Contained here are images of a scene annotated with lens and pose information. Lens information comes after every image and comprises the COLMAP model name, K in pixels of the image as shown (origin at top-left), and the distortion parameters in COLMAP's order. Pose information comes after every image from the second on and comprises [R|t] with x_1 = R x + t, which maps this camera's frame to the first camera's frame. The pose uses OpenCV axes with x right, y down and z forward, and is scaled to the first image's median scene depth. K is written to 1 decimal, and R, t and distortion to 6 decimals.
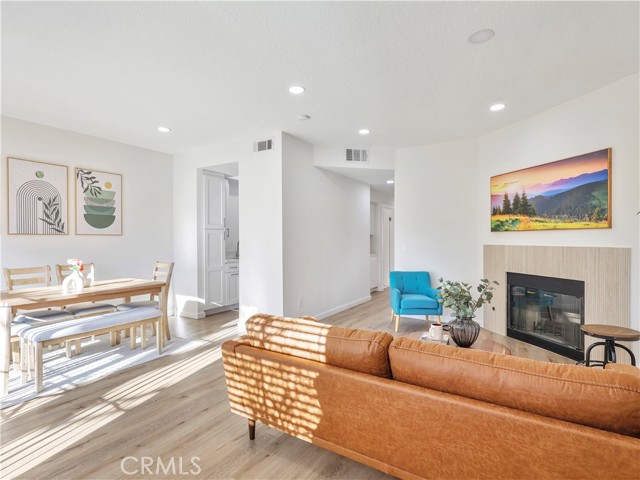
lens RADIAL K [[332.8, 0, 326.0], [0, 332.8, 241.0], [0, 0, 1]] dist [0.005856, -0.004207]
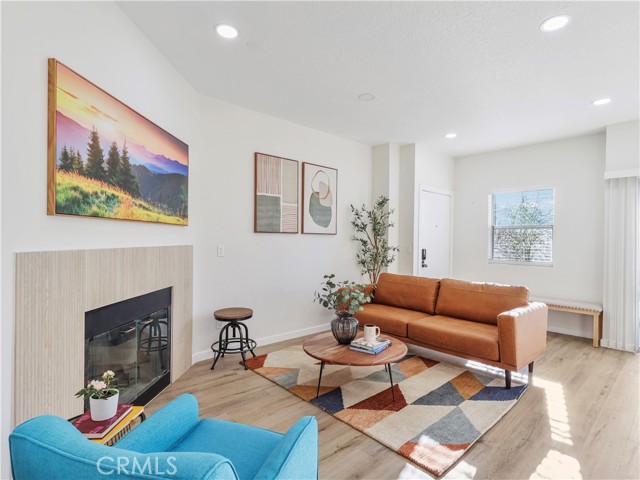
lens RADIAL K [[336.3, 0, 319.2], [0, 336.3, 240.8], [0, 0, 1]] dist [-0.004049, 0.002753]
pose [[-0.956802, -0.010078, 0.290567, 0.133578], [-0.007063, 0.999910, 0.011423, -0.006259], [-0.290656, 0.008877, -0.956787, 1.369905]]
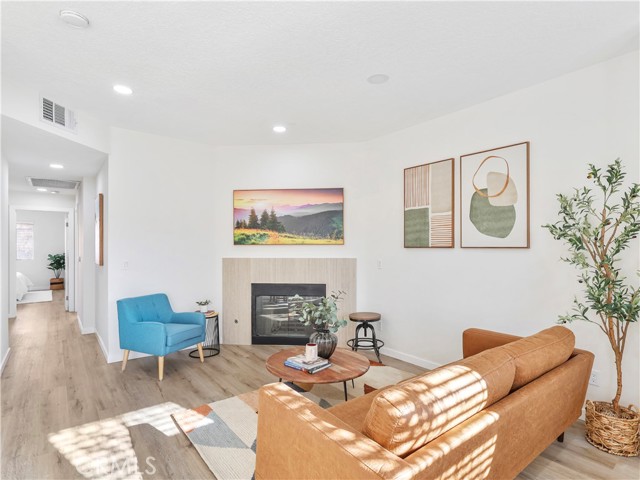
lens RADIAL K [[336.3, 0, 320.1], [0, 336.3, 246.4], [0, 0, 1]] dist [-0.004049, 0.002753]
pose [[0.358365, 0.003977, 0.933573, -0.383634], [0.006272, 0.999958, -0.006668, -0.016079], [-0.933561, 0.008245, 0.358325, 0.432584]]
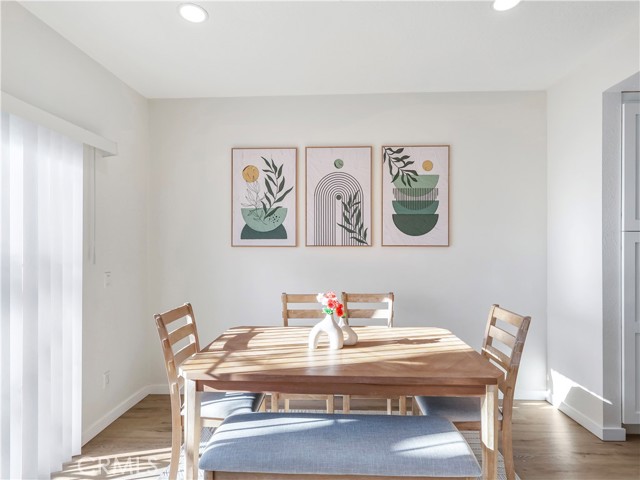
lens RADIAL K [[336.3, 0, 318.8], [0, 336.3, 246.5], [0, 0, 1]] dist [-0.004049, 0.002753]
pose [[0.477038, 0.003572, -0.878875, -0.225141], [-0.006495, 0.999979, 0.000539, -0.018227], [0.878859, 0.005451, 0.477051, 0.588461]]
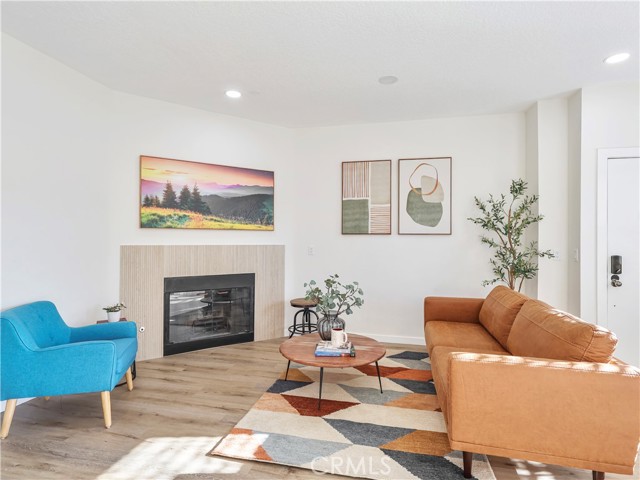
lens RADIAL K [[336.3, 0, 318.9], [0, 336.3, 237.6], [0, 0, 1]] dist [-0.004049, 0.002753]
pose [[-0.303482, 0.009272, 0.952792, -0.378265], [0.002088, 0.999957, -0.009066, 0.001967], [-0.952835, -0.000762, -0.303488, 0.920285]]
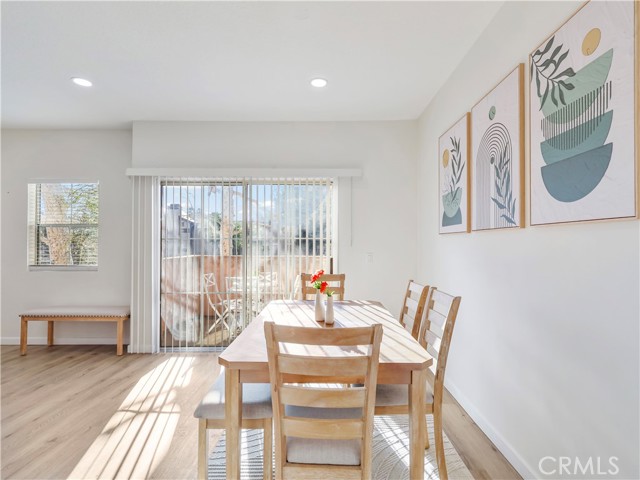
lens RADIAL K [[336.3, 0, 319.2], [0, 336.3, 239.3], [0, 0, 1]] dist [-0.004049, 0.002753]
pose [[-0.870692, -0.005400, -0.491798, -0.357808], [-0.002884, 0.999979, -0.005875, -0.000869], [0.491819, -0.003697, -0.870689, 1.265749]]
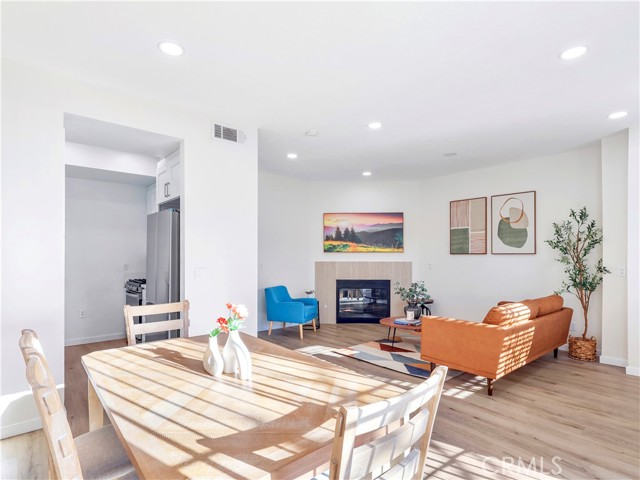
lens RADIAL K [[336.3, 0, 319.8], [0, 336.3, 255.1], [0, 0, 1]] dist [-0.004049, 0.002753]
pose [[0.318625, 0.007720, 0.947849, -0.924783], [0.004456, 0.999944, -0.009642, -0.002544], [-0.947870, 0.007296, 0.318573, 0.616228]]
